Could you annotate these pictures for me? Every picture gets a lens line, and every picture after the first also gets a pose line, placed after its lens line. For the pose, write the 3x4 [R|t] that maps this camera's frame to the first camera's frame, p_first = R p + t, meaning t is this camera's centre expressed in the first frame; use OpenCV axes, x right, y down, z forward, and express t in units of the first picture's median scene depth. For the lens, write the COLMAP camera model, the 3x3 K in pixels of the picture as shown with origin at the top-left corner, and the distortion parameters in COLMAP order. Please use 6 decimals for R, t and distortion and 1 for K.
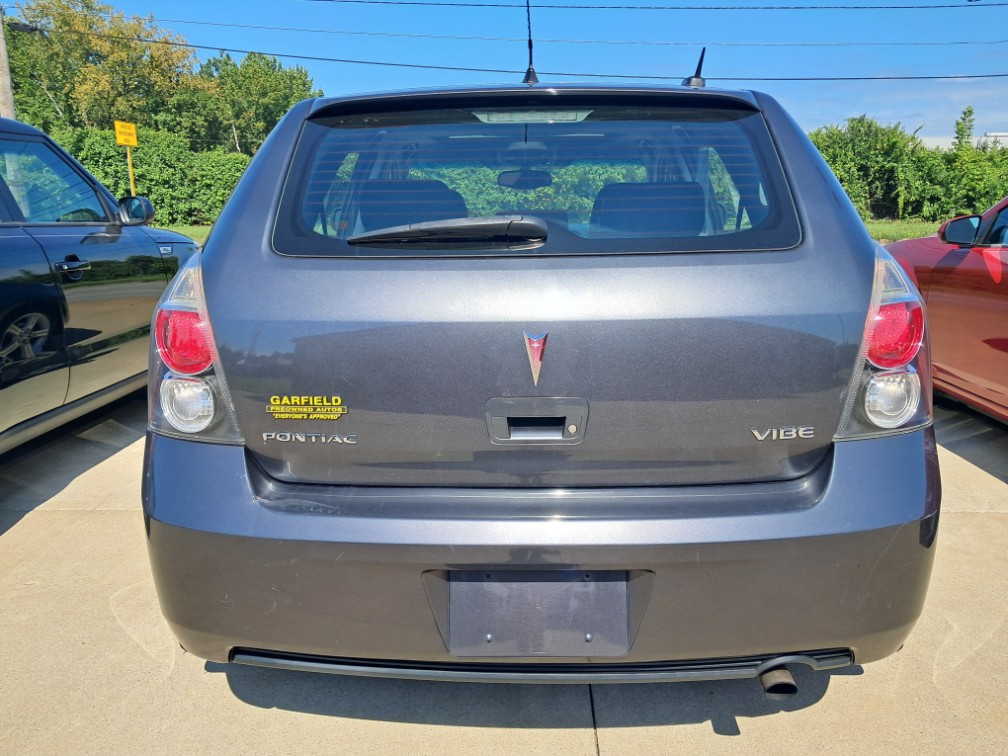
lens RADIAL K [[792.4, 0, 507.3], [0, 792.4, 377.6], [0, 0, 1]] dist [0.015857, -0.001530]
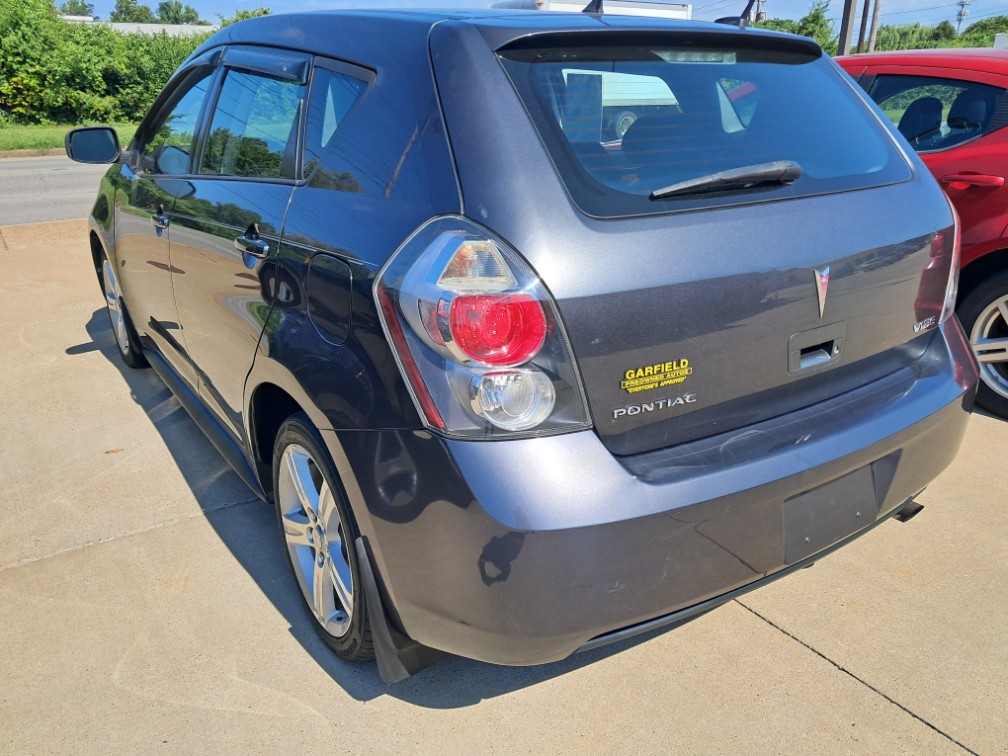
lens RADIAL K [[792.4, 0, 507.1], [0, 792.4, 380.1], [0, 0, 1]] dist [0.015857, -0.001530]
pose [[0.816071, -0.195668, 0.543822, -0.926939], [0.124623, 0.978386, 0.165013, -0.139149], [-0.564356, -0.066890, 0.822817, 0.309294]]
